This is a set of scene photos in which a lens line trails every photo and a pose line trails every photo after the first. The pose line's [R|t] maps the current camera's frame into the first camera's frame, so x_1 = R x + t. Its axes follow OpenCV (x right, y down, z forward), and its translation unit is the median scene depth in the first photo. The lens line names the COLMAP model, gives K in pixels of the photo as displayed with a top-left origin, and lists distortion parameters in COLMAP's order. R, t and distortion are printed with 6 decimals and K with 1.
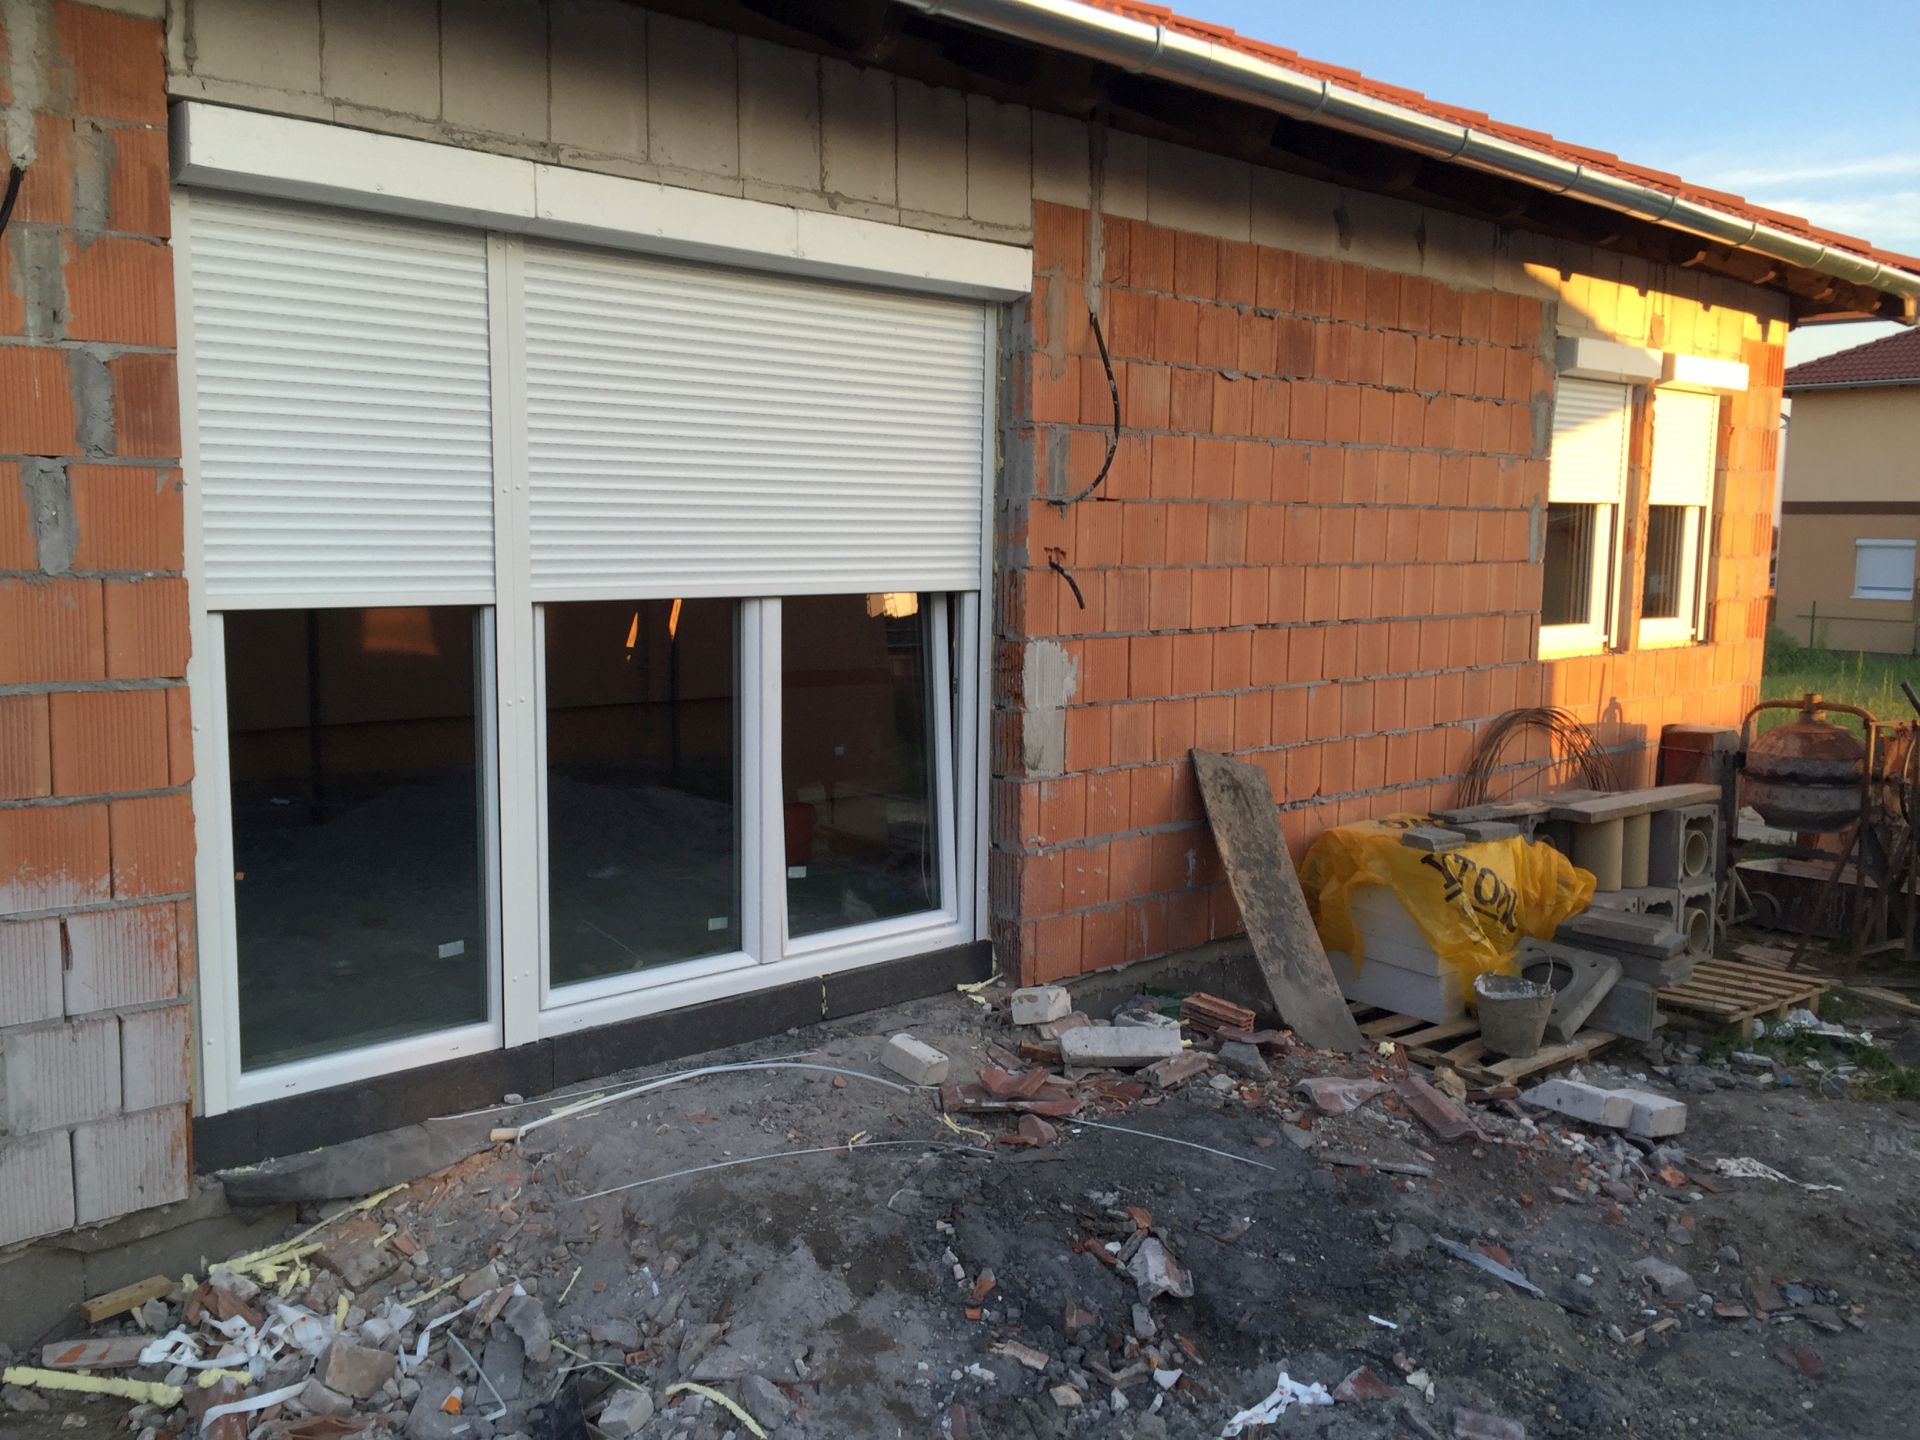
lens RADIAL K [[1612.7, 0, 961.2], [0, 1612.7, 746.5], [0, 0, 1]] dist [0.098230, -0.141463]
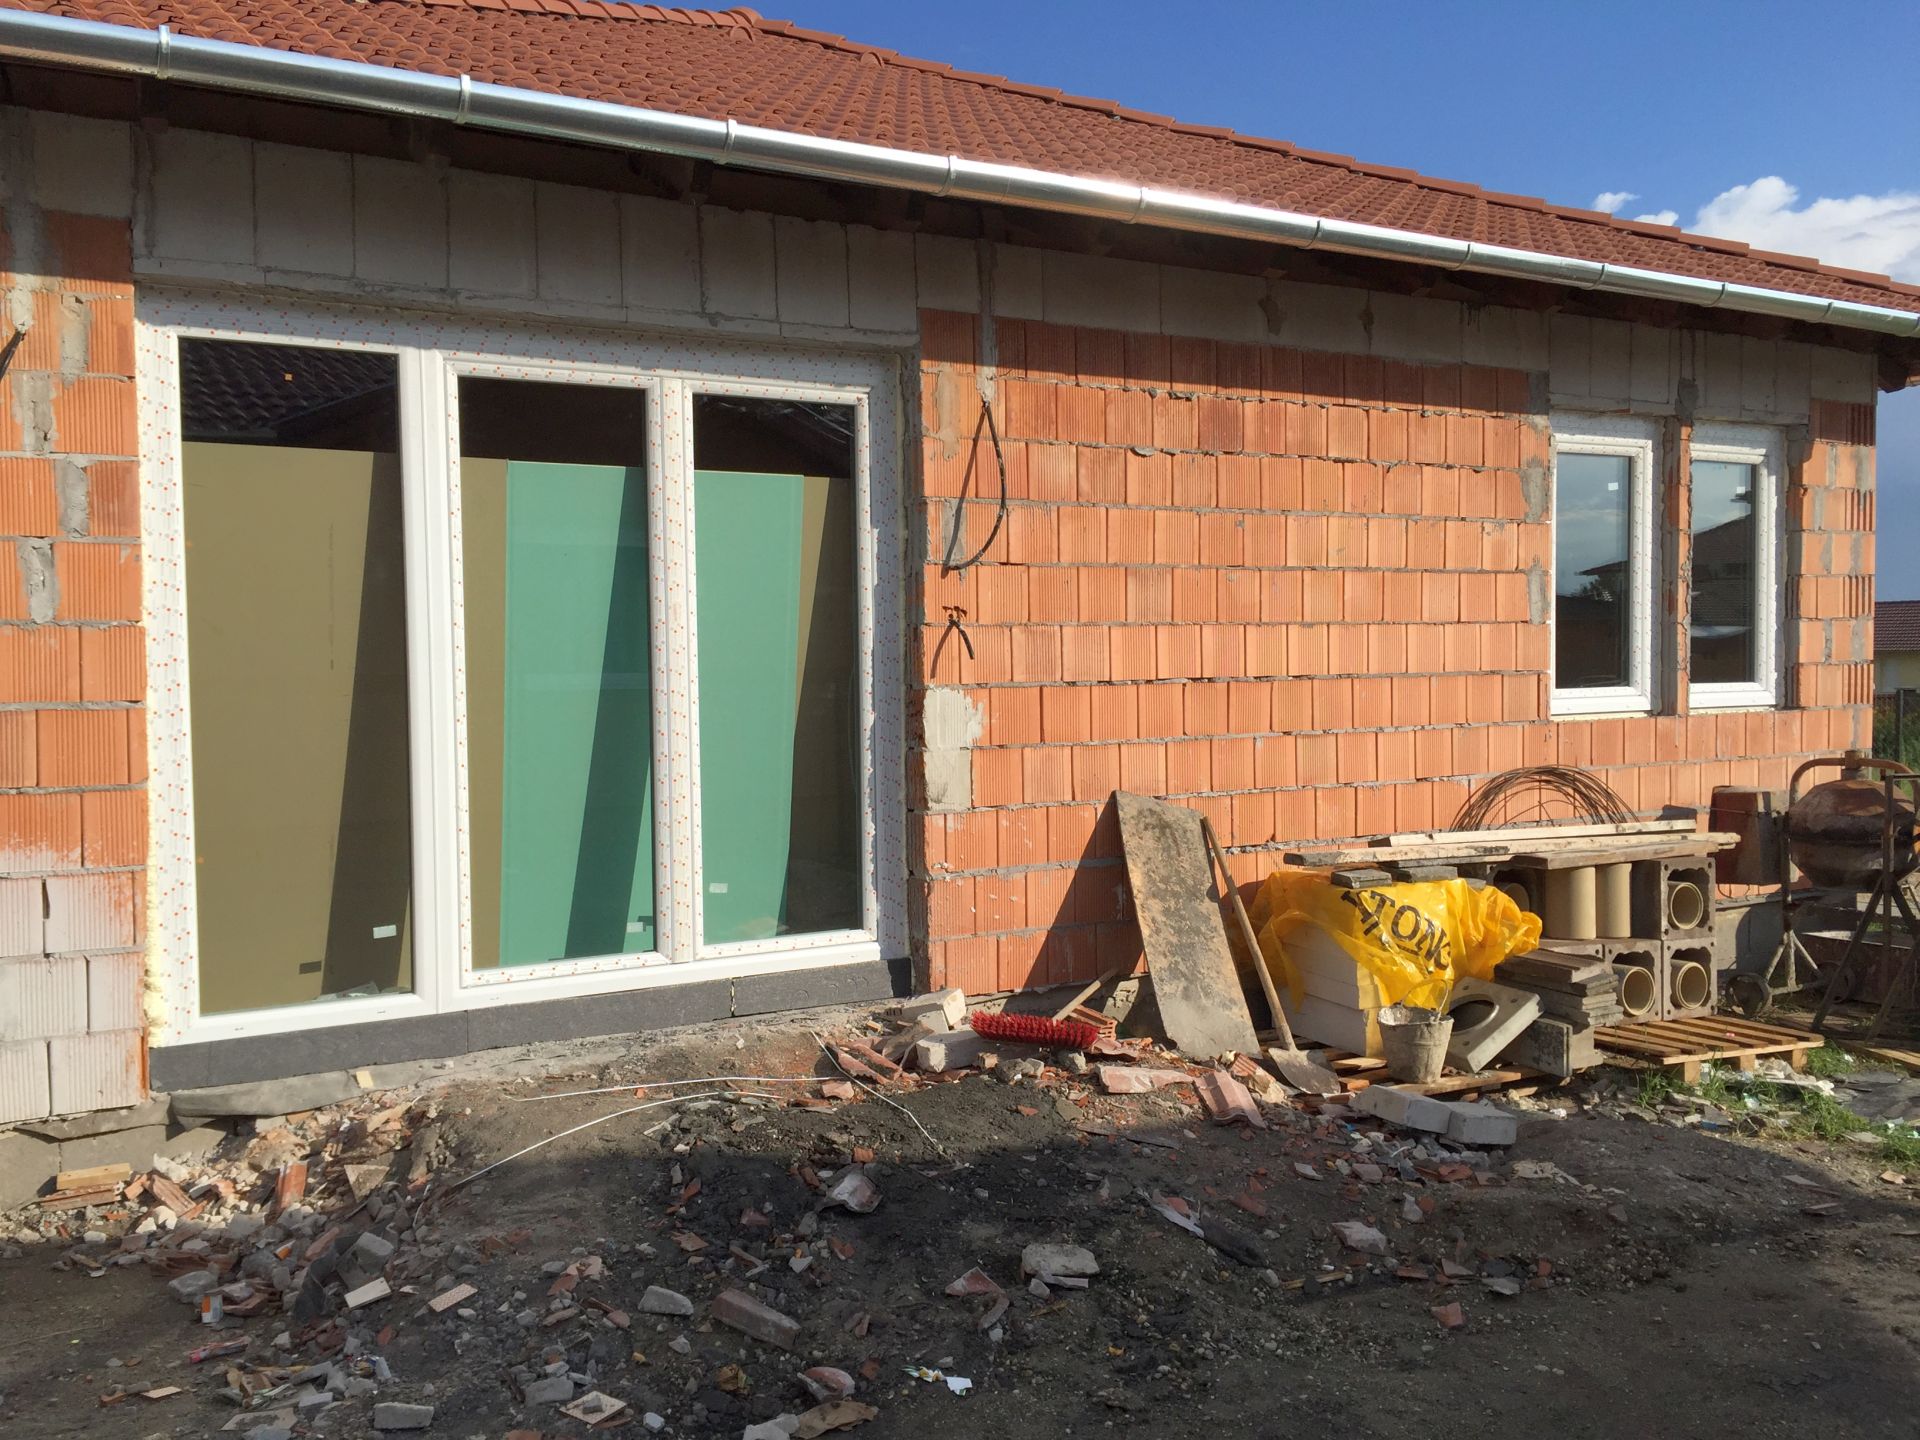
lens RADIAL K [[1627.6, 0, 966.2], [0, 1627.6, 753.5], [0, 0, 1]] dist [0.092492, -0.141153]
pose [[0.975687, -0.011343, -0.218877, 0.309302], [-0.004992, 0.997251, -0.073931, 0.062991], [0.219114, 0.073227, 0.972948, -0.099622]]
